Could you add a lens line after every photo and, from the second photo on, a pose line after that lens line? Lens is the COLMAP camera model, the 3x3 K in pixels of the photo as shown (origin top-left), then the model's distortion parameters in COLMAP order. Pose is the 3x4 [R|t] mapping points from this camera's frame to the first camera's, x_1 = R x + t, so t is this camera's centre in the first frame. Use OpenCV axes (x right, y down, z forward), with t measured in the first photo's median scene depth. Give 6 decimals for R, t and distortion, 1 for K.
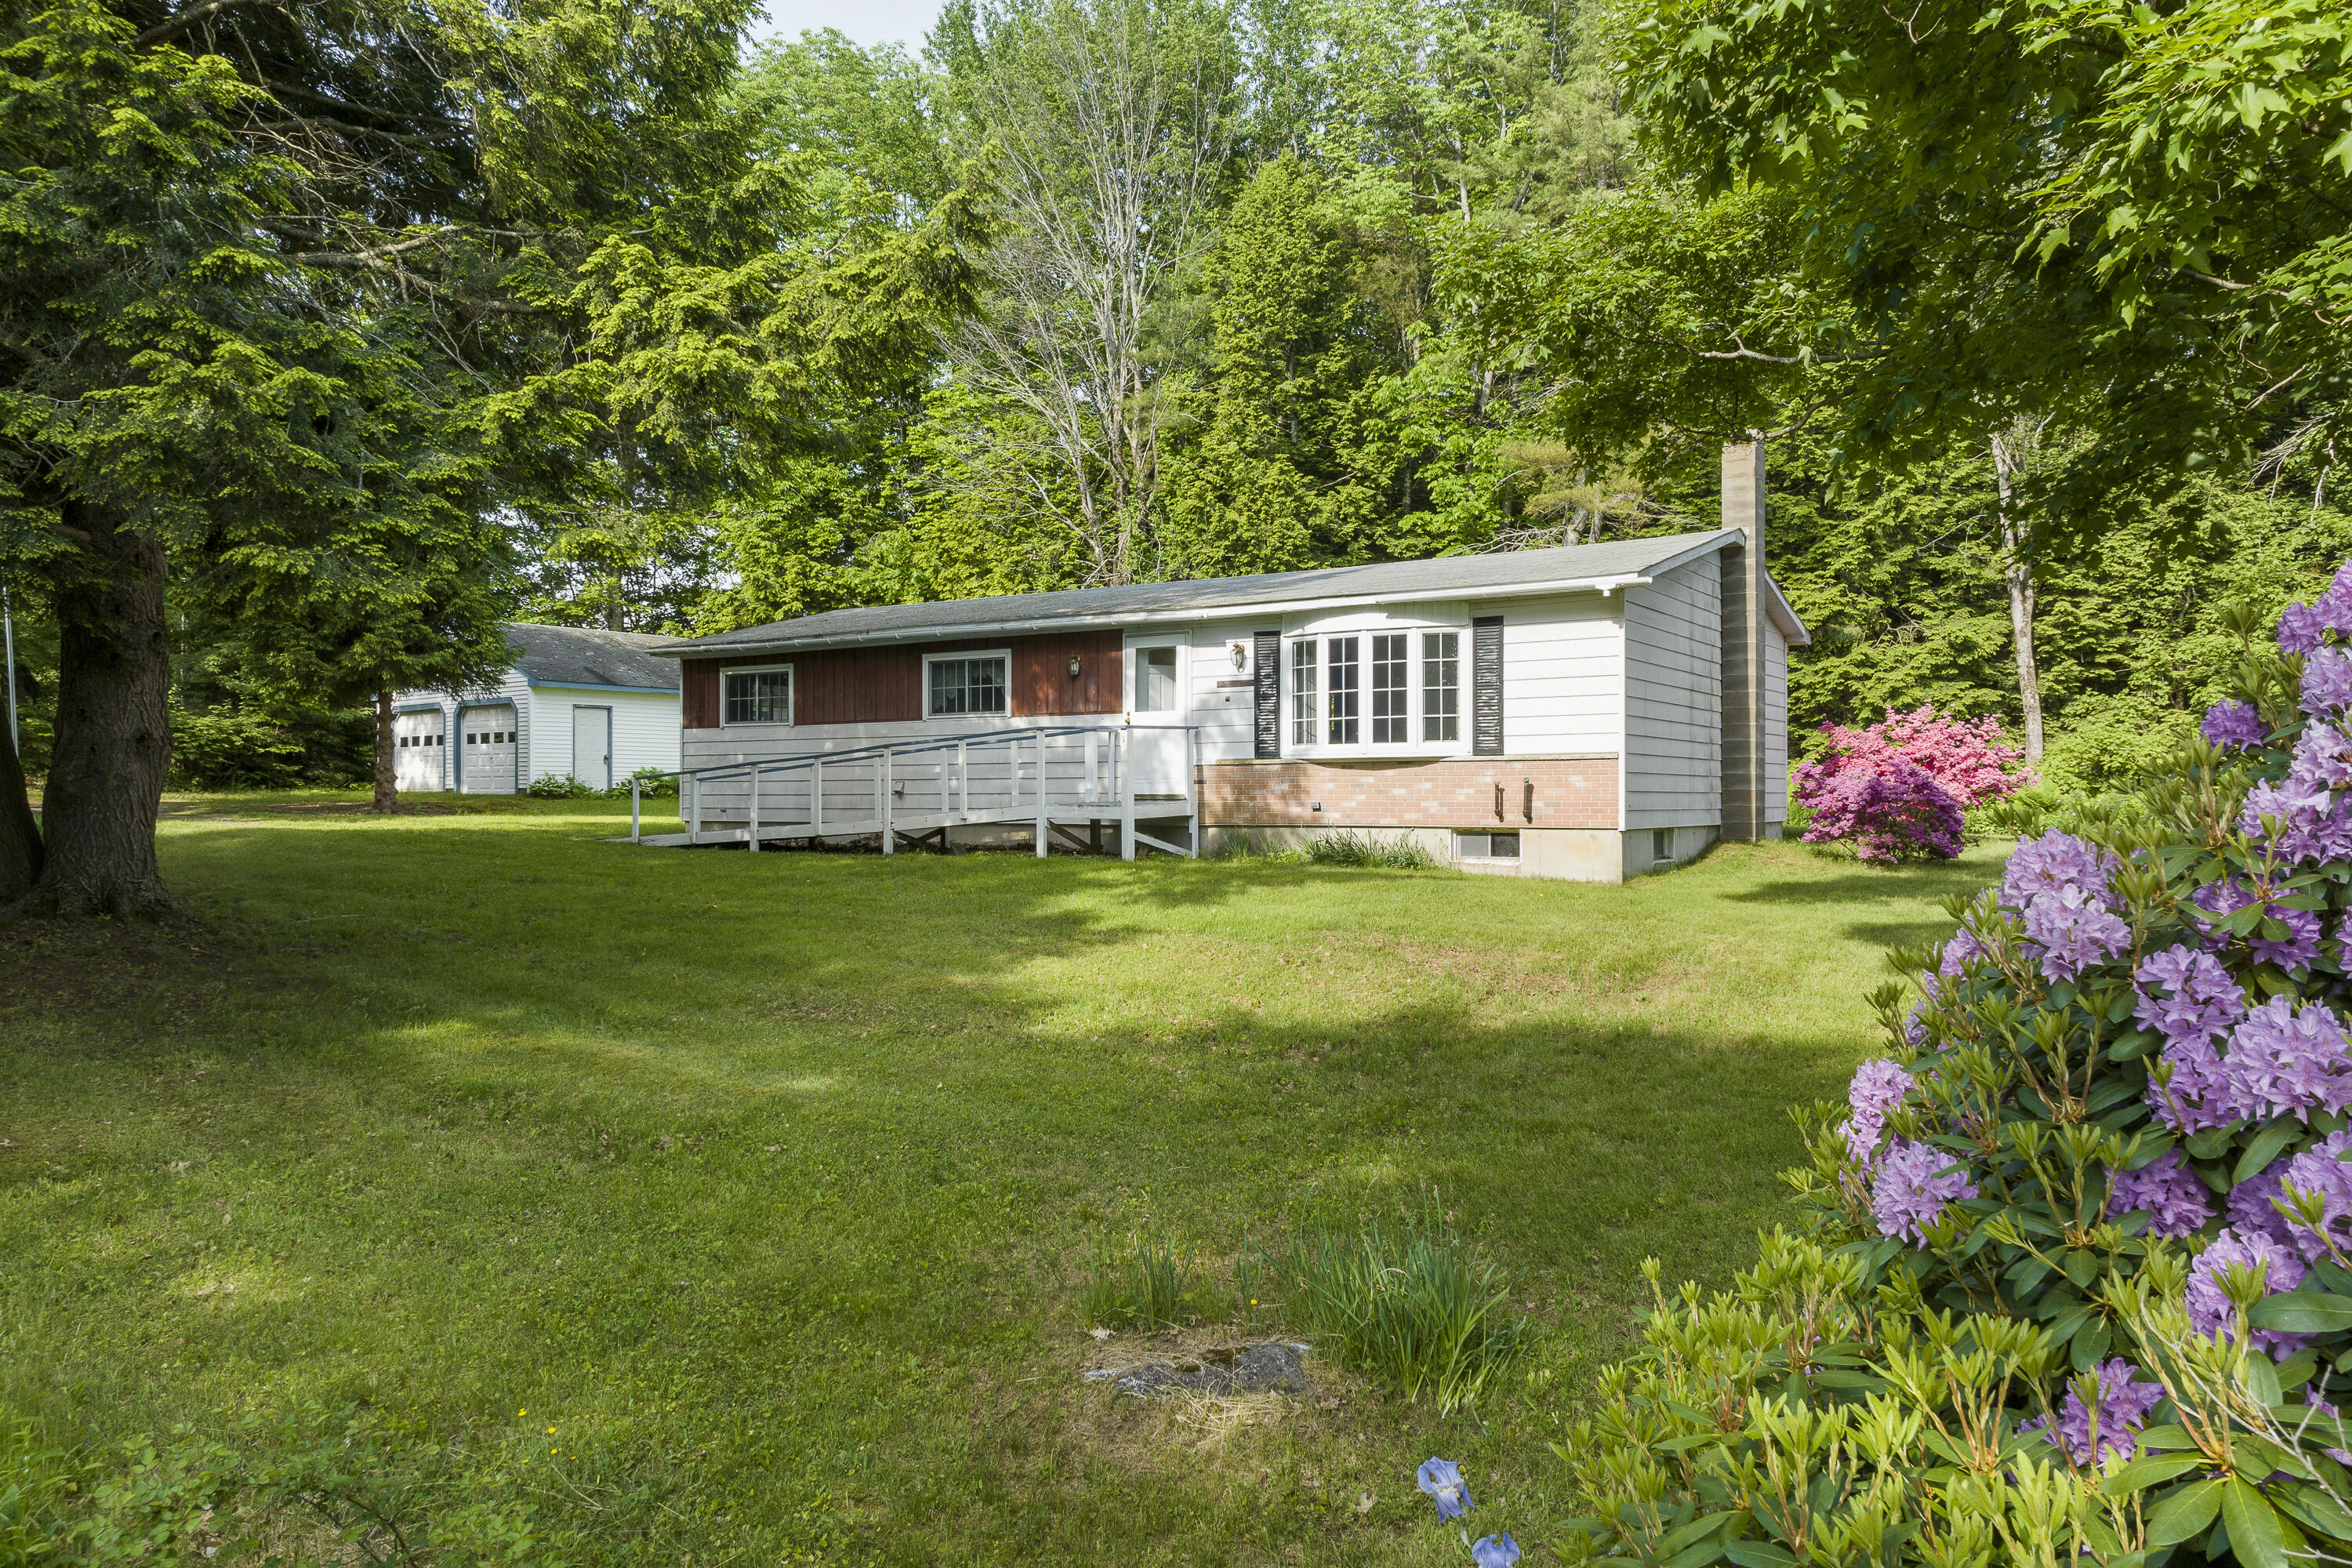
lens RADIAL K [[1540.3, 0, 1176.0], [0, 1540.3, 784.0], [0, 0, 1]] dist [-0.002072, -0.000491]
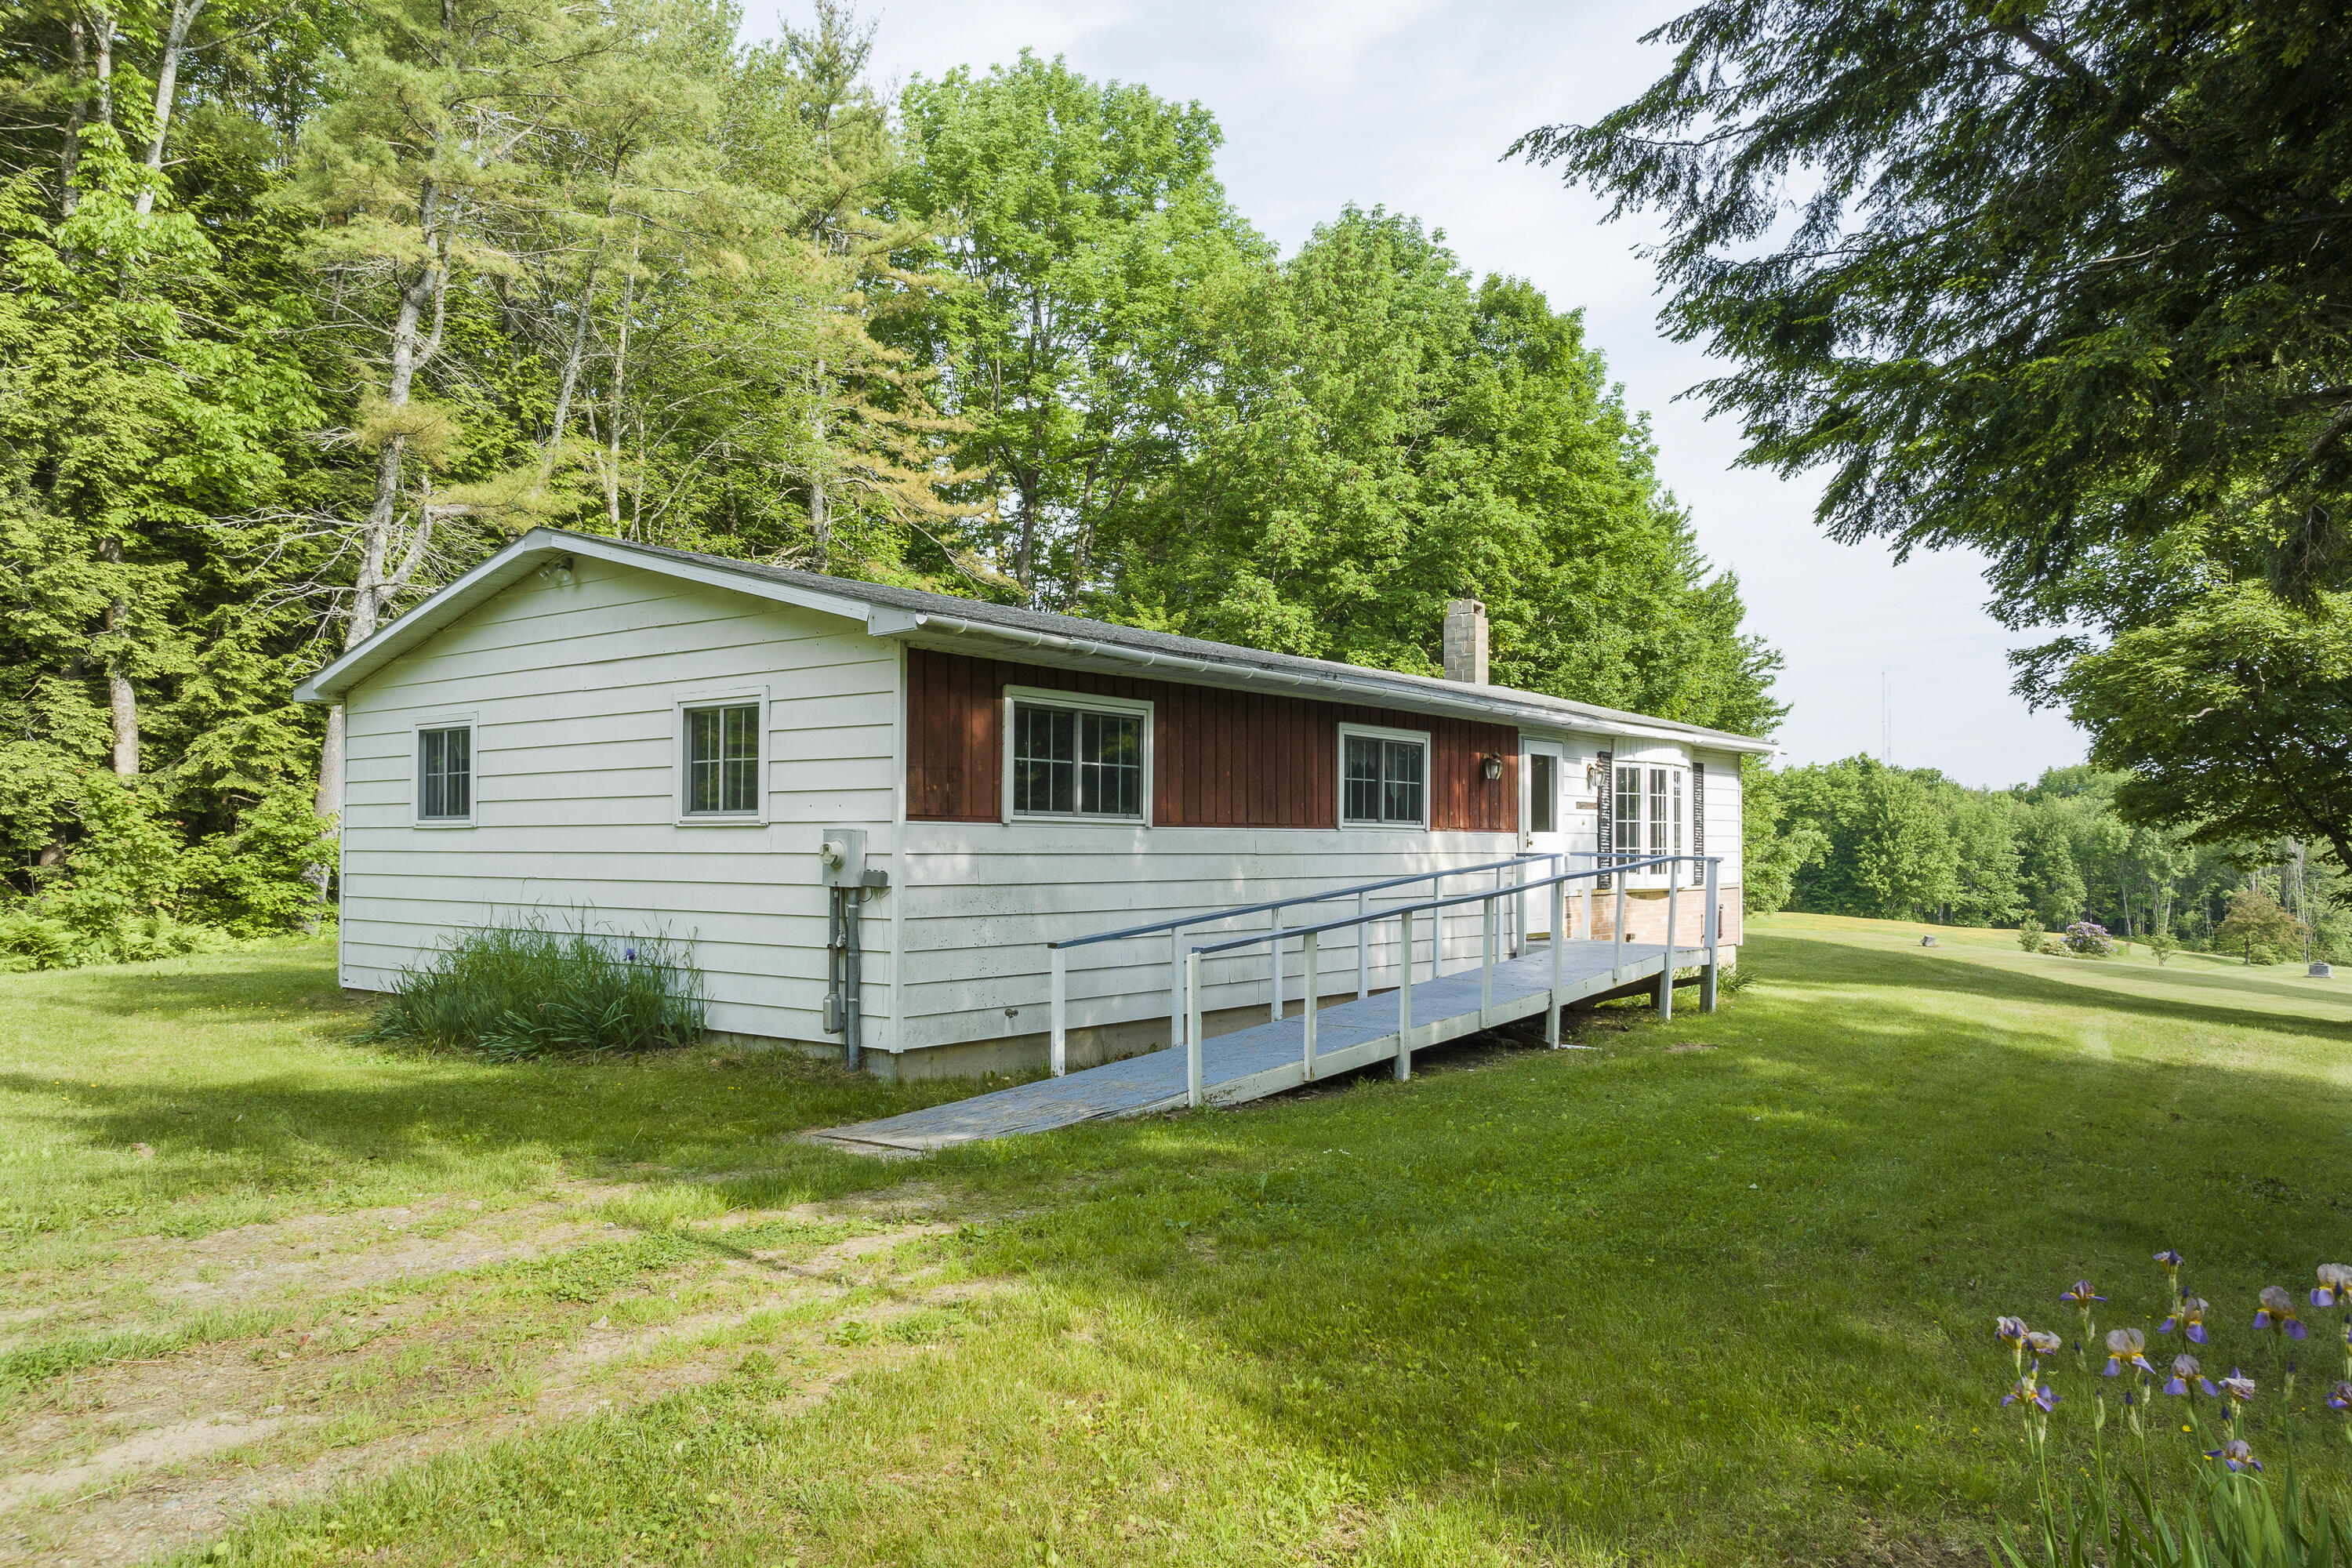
lens RADIAL K [[1665.3, 0, 1176.0], [0, 1665.3, 784.0], [0, 0, 1]] dist [-0.000897, -0.000353]
pose [[0.079085, 0.051308, 0.995547, -0.957022], [0.009271, 0.998594, -0.052202, -0.029214], [-0.996825, 0.013358, 0.078498, 1.165346]]
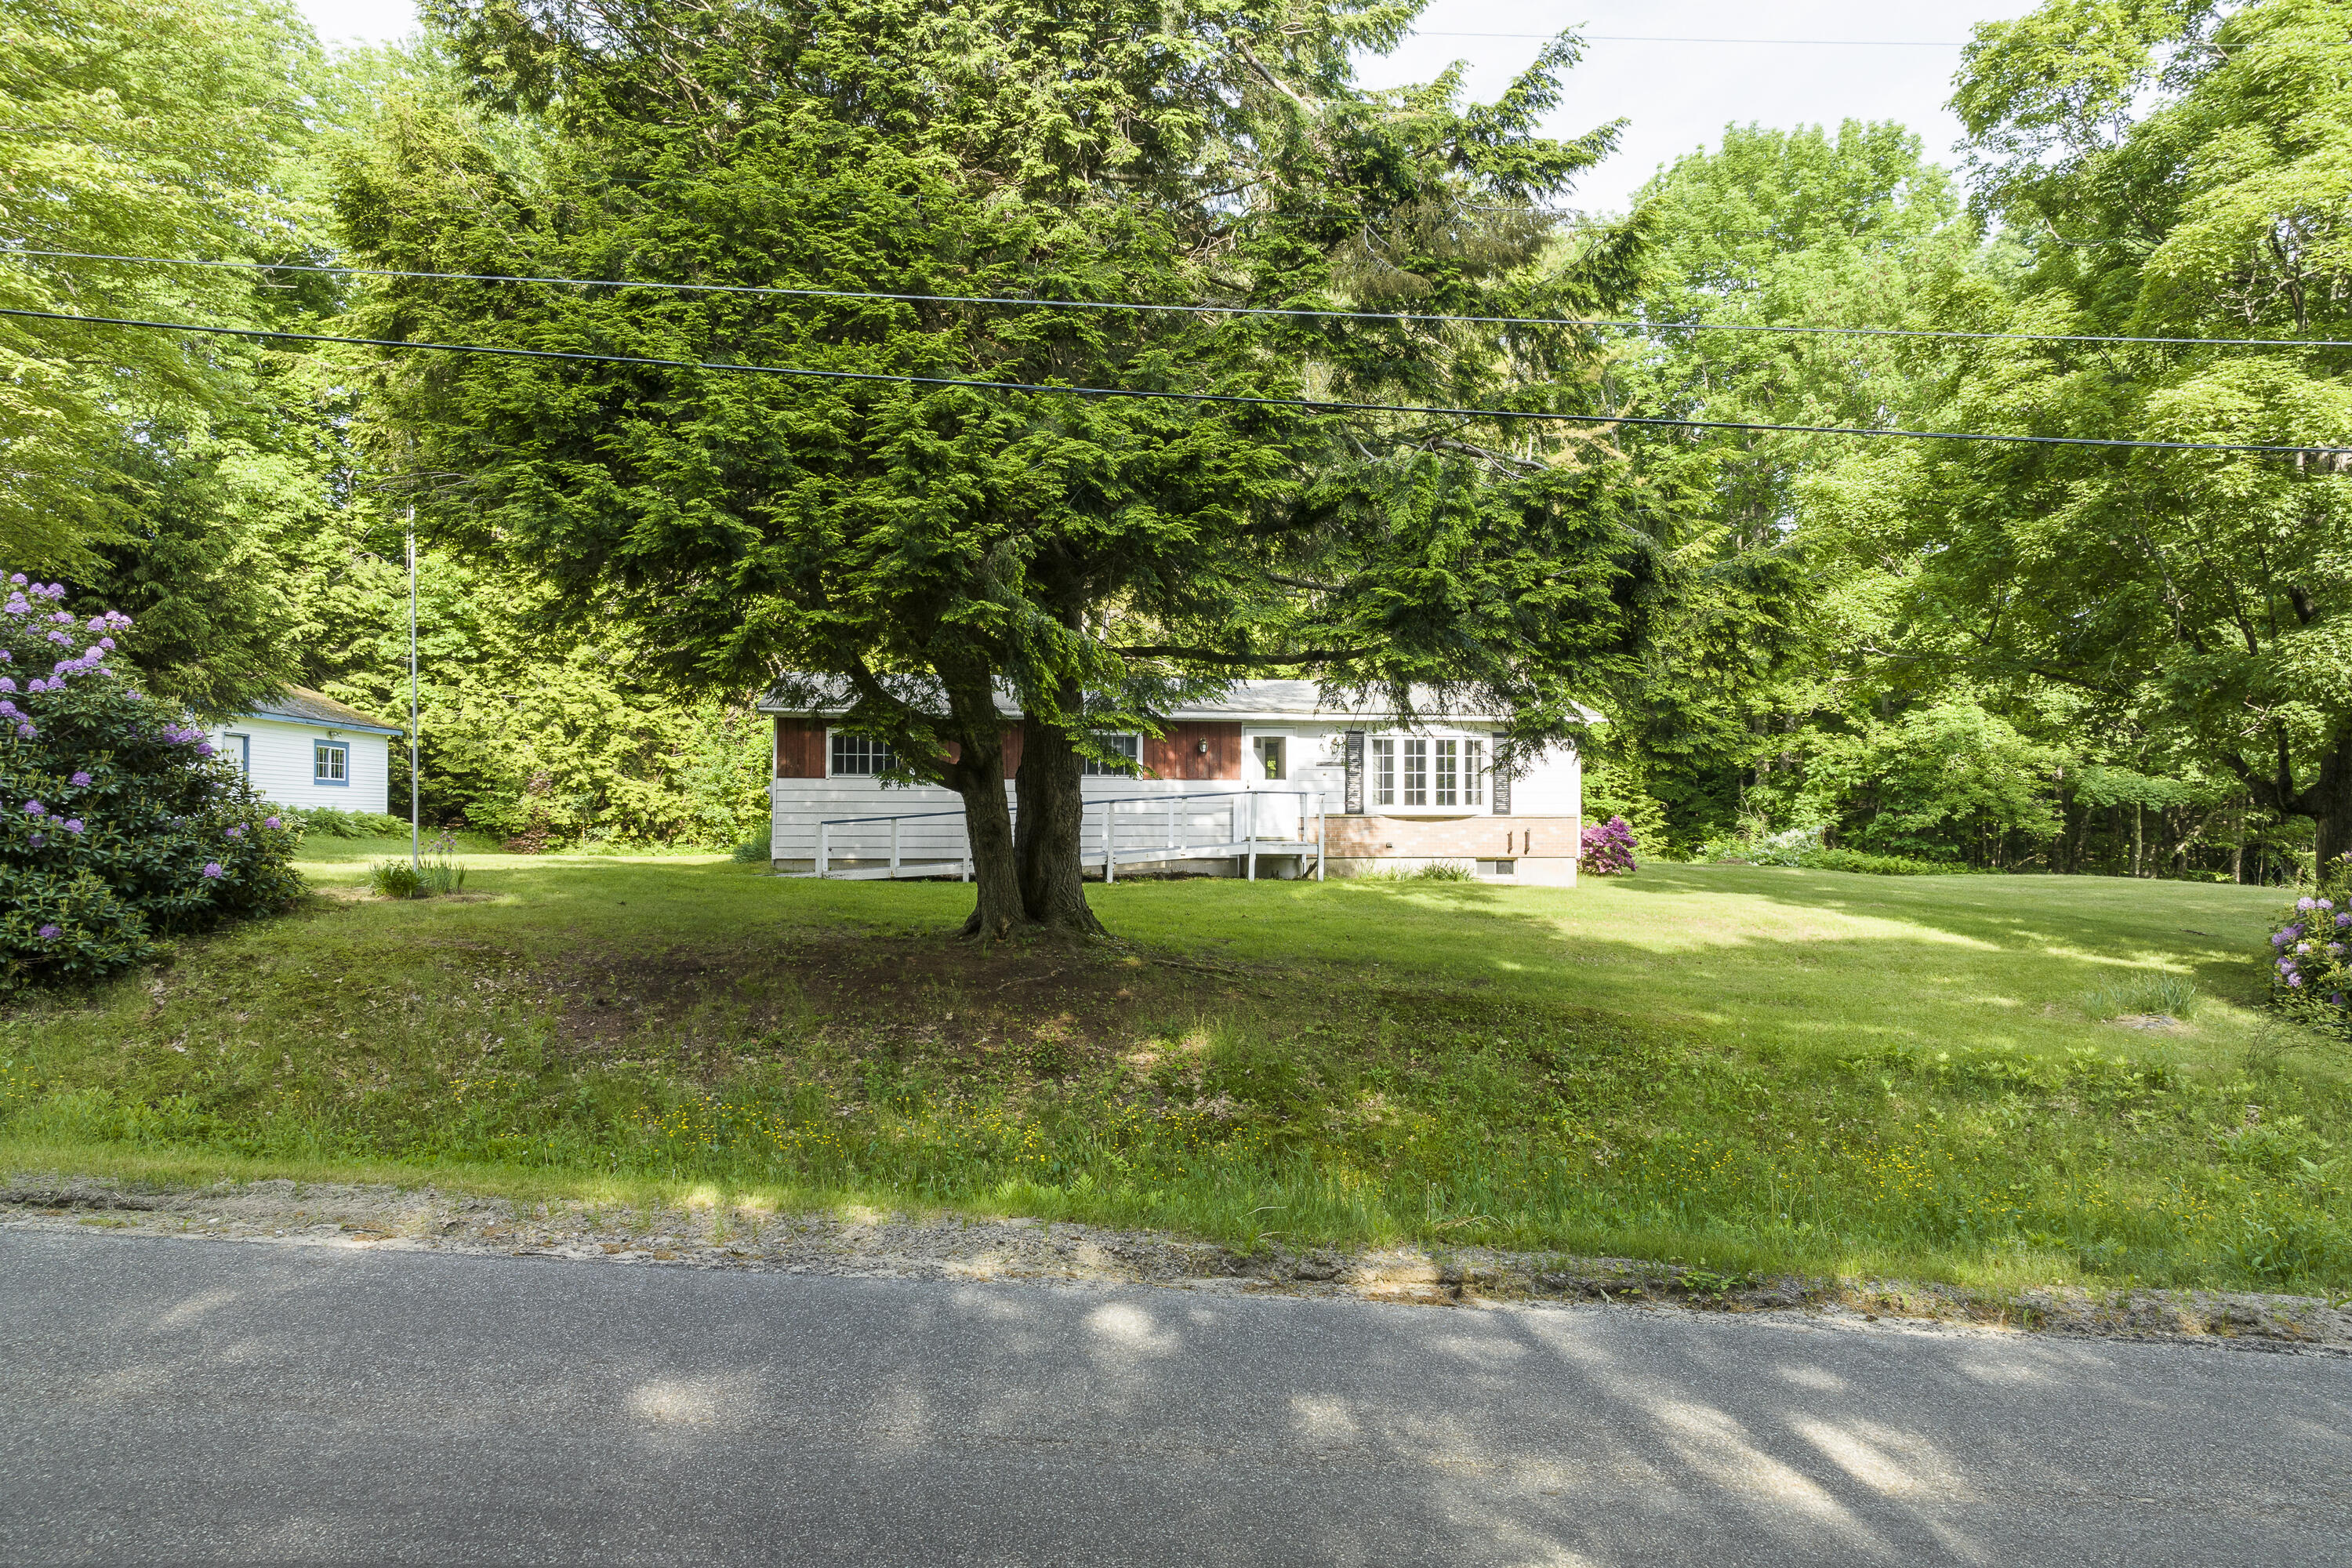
lens RADIAL K [[1540.3, 0, 1176.0], [0, 1540.3, 784.0], [0, 0, 1]] dist [-0.002072, -0.000491]
pose [[0.773887, 0.021012, 0.632975, -1.036999], [-0.006495, 0.999660, -0.025242, -0.006274], [-0.633291, 0.015423, 0.773760, -0.074156]]
